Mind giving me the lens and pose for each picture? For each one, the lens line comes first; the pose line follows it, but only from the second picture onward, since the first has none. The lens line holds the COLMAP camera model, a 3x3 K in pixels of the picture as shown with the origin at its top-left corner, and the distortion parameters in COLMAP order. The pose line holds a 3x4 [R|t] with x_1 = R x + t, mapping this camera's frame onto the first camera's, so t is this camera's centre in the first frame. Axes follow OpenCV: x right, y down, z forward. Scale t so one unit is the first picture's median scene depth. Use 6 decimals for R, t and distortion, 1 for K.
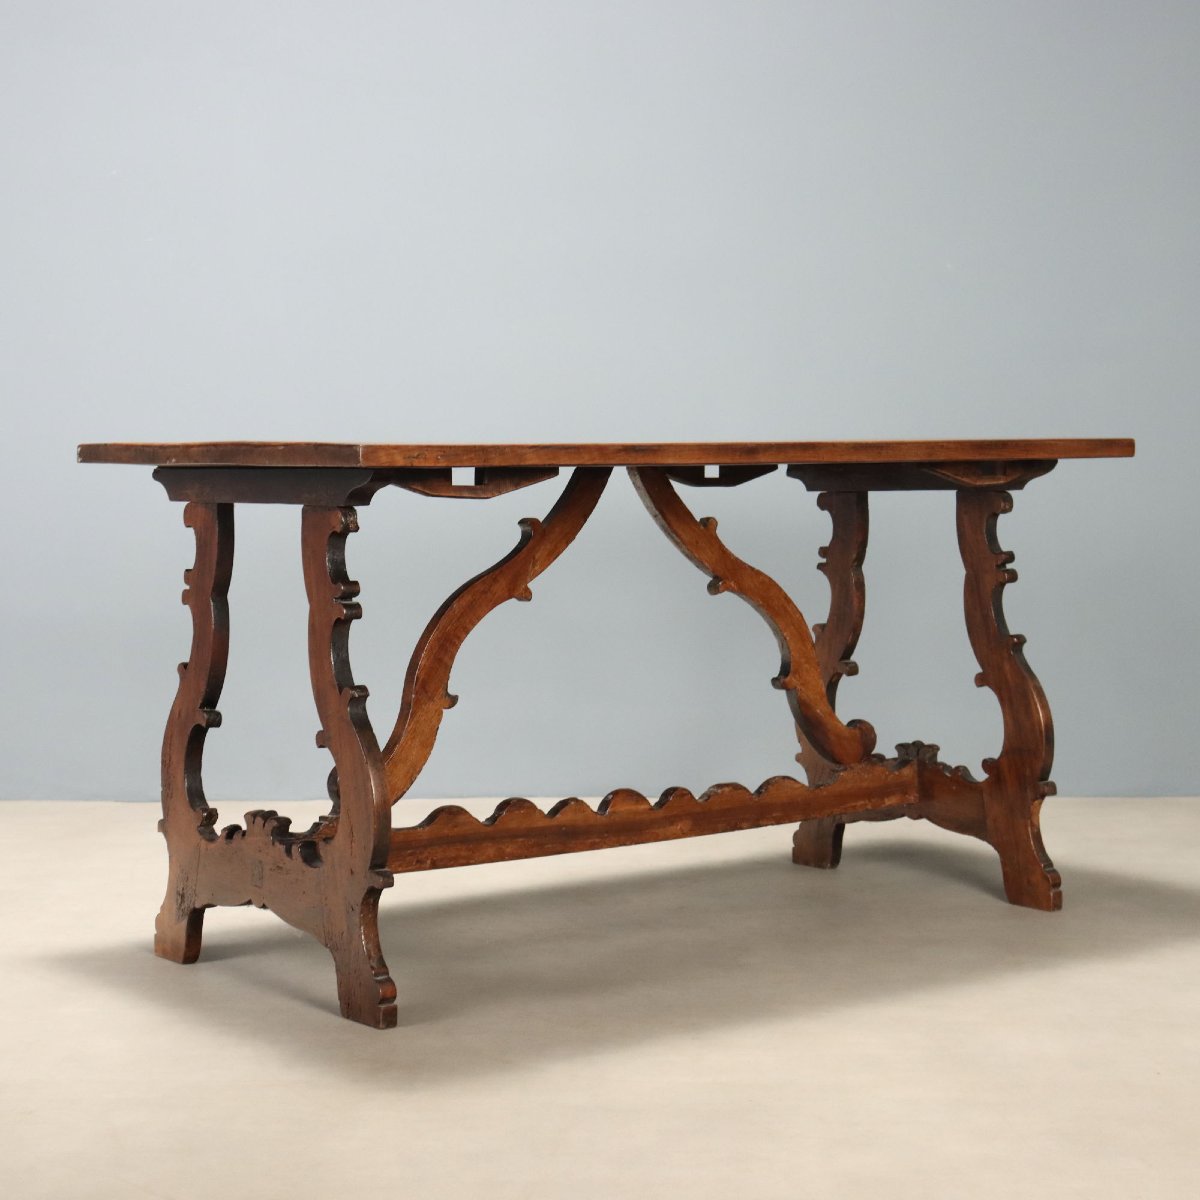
lens RADIAL K [[2483.4, 0, 600.0], [0, 2483.4, 600.0], [0, 0, 1]] dist [0.005851, -0.000165]
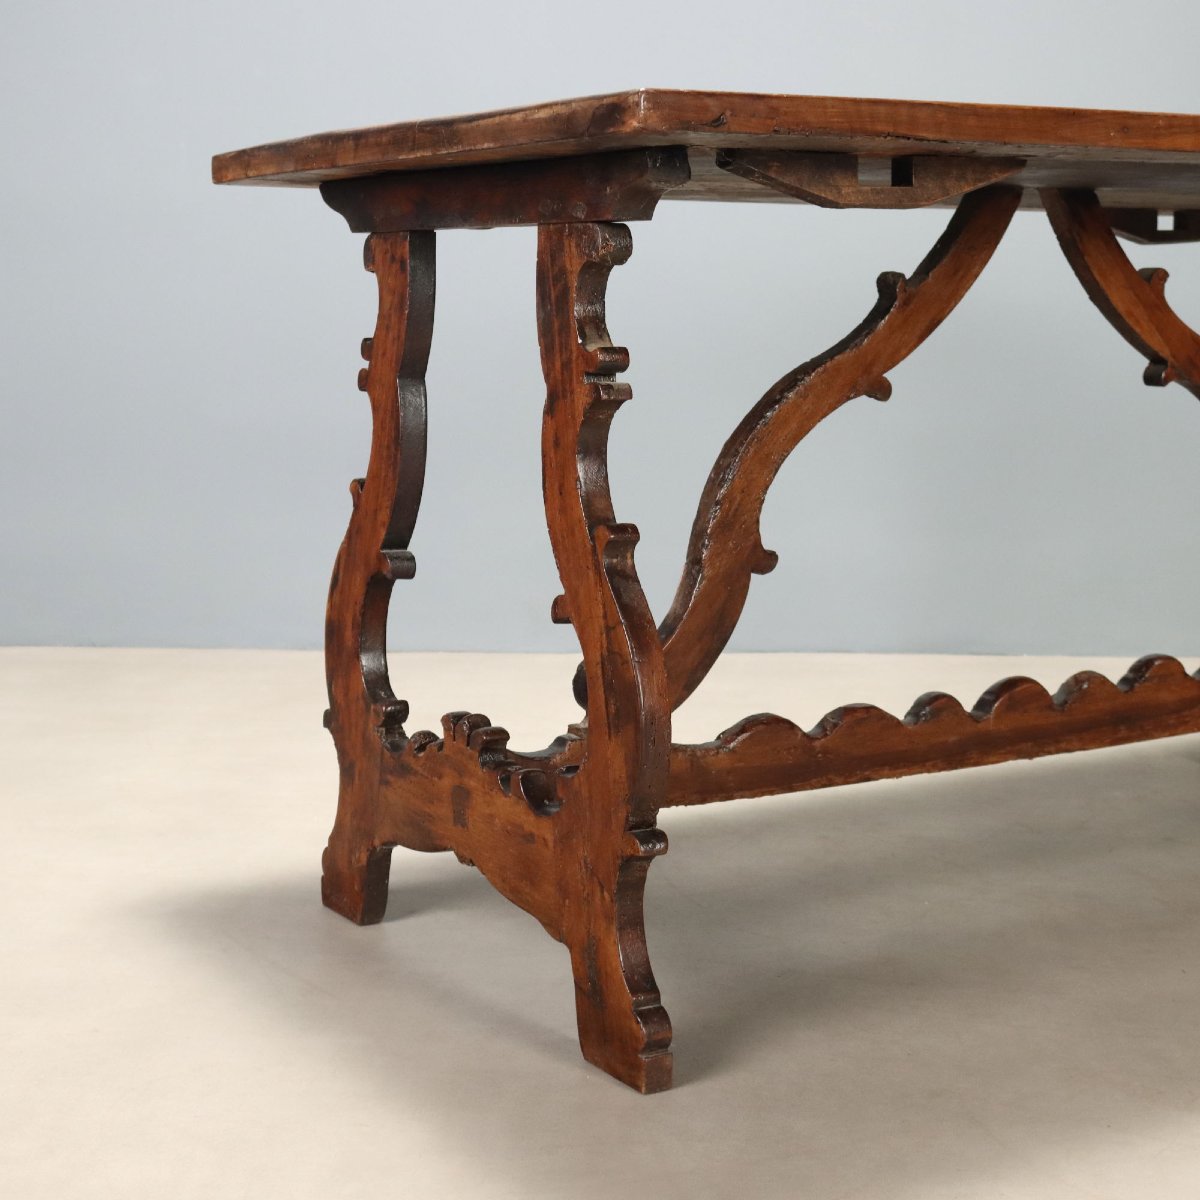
lens RADIAL K [[2109.1, 0, 600.0], [0, 2109.1, 600.0], [0, 0, 1]] dist [-0.030567, 0.029123]
pose [[0.993879, 0.031724, -0.105822, -0.044059], [-0.023874, 0.996925, 0.074638, 0.013783], [0.107865, -0.071654, 0.991580, 0.450355]]
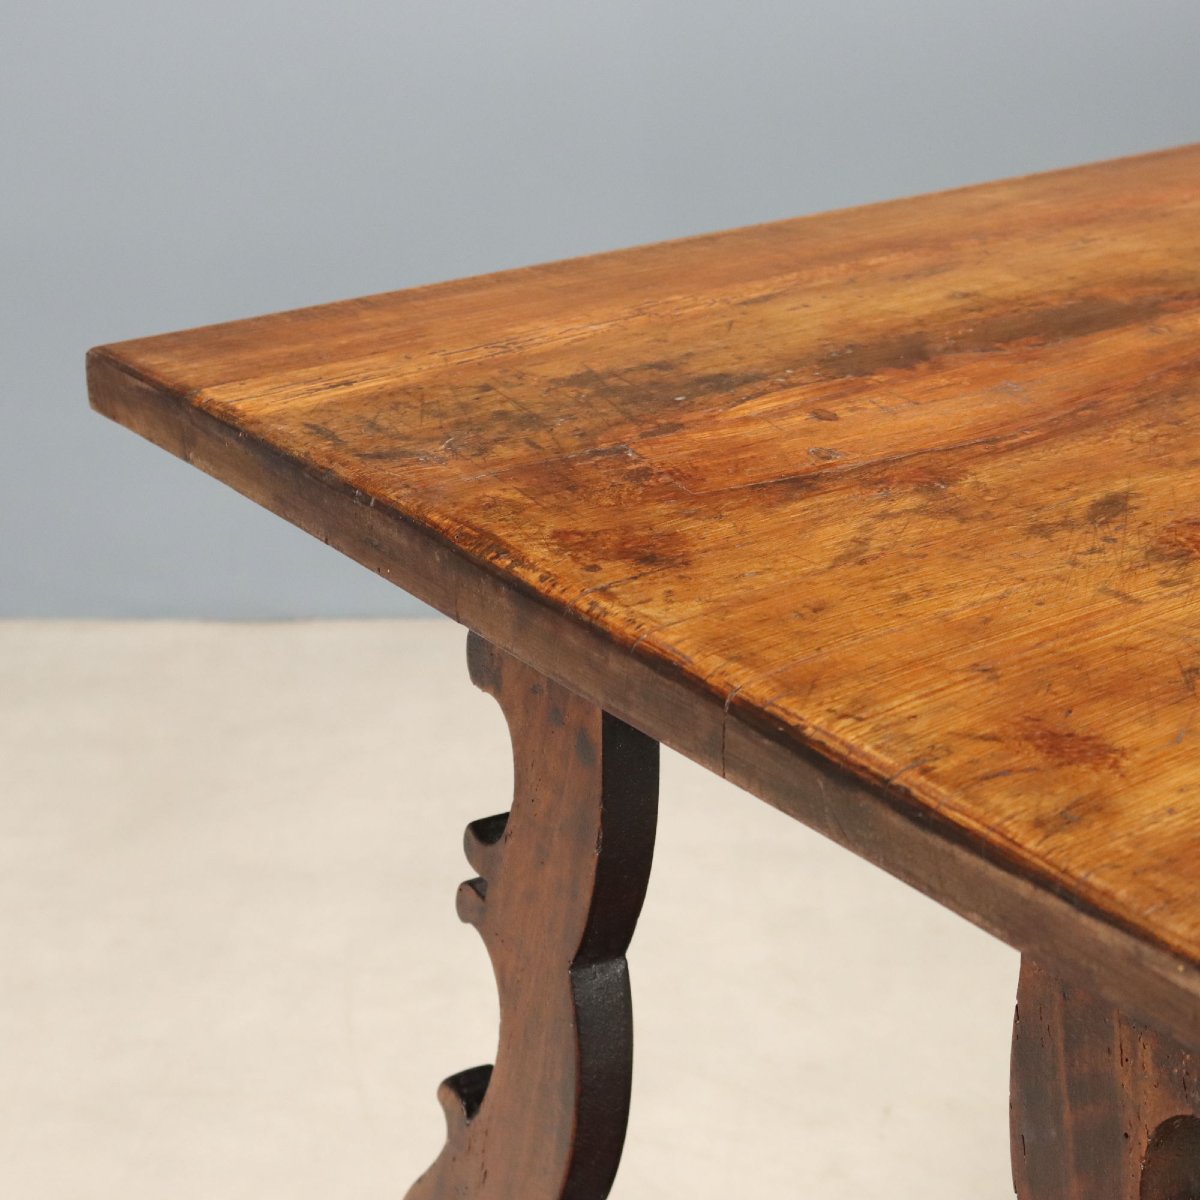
lens RADIAL K [[2827.4, 0, 600.0], [0, 2827.4, 600.0], [0, 0, 1]] dist [-0.009682, -0.196791]
pose [[0.999002, 0.025631, -0.036577, -0.139725], [-0.013507, 0.953977, 0.299575, -0.138073], [0.042572, -0.298782, 0.953371, 0.686573]]
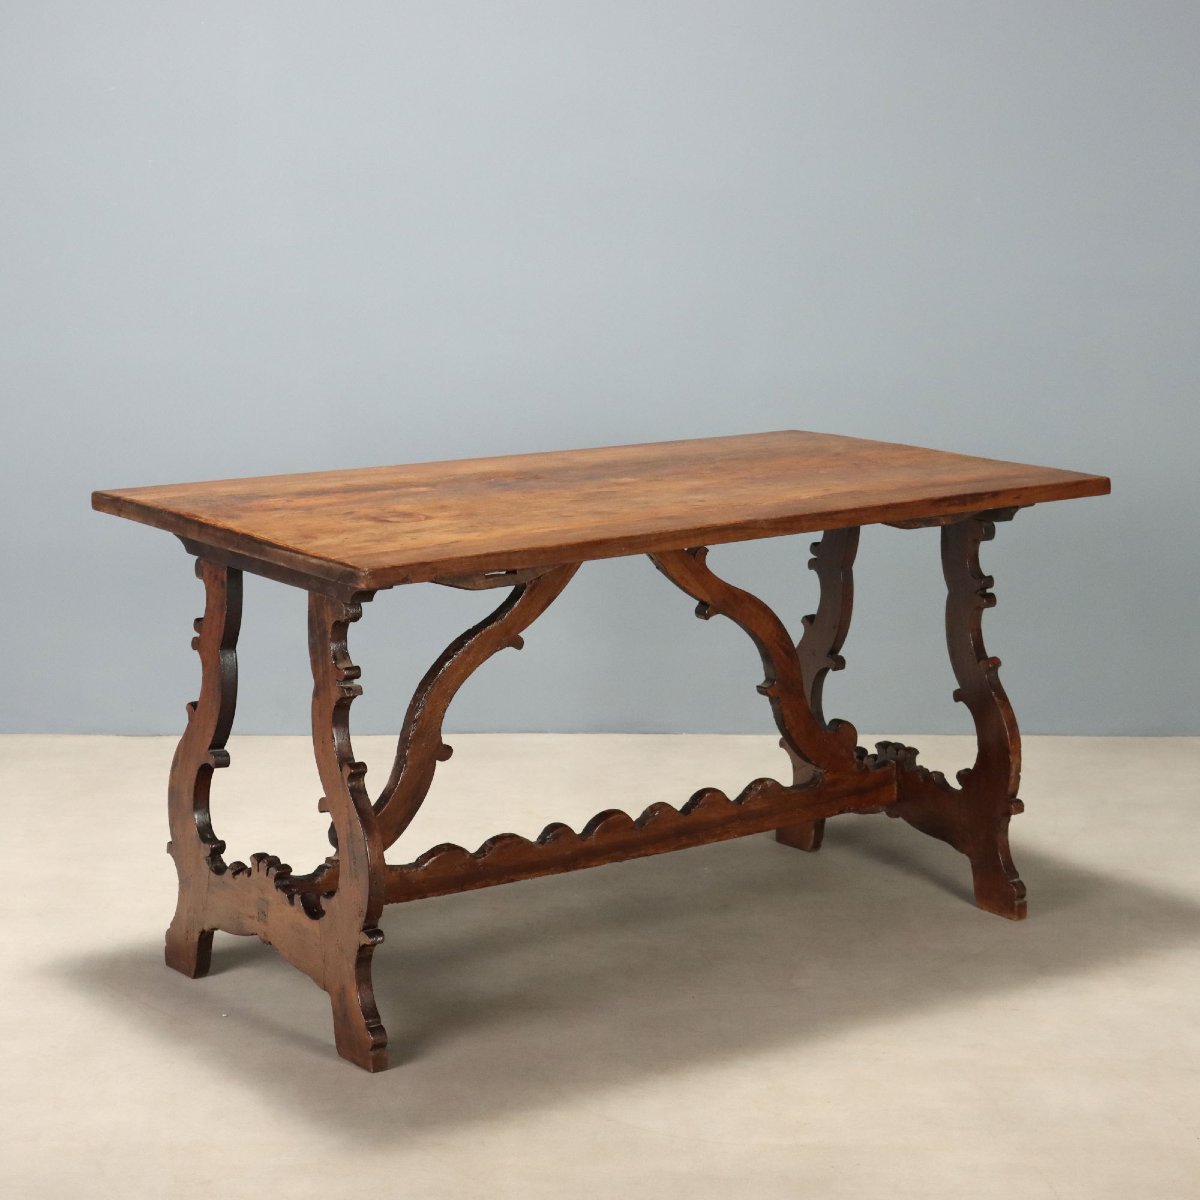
lens RADIAL K [[2827.4, 0, 600.0], [0, 2827.4, 600.0], [0, 0, 1]] dist [-0.009682, -0.196791]
pose [[0.999613, 0.027157, -0.006080, 0.012283], [-0.026272, 0.992936, 0.115704, -0.163443], [0.009179, -0.115500, 0.993265, -0.192776]]
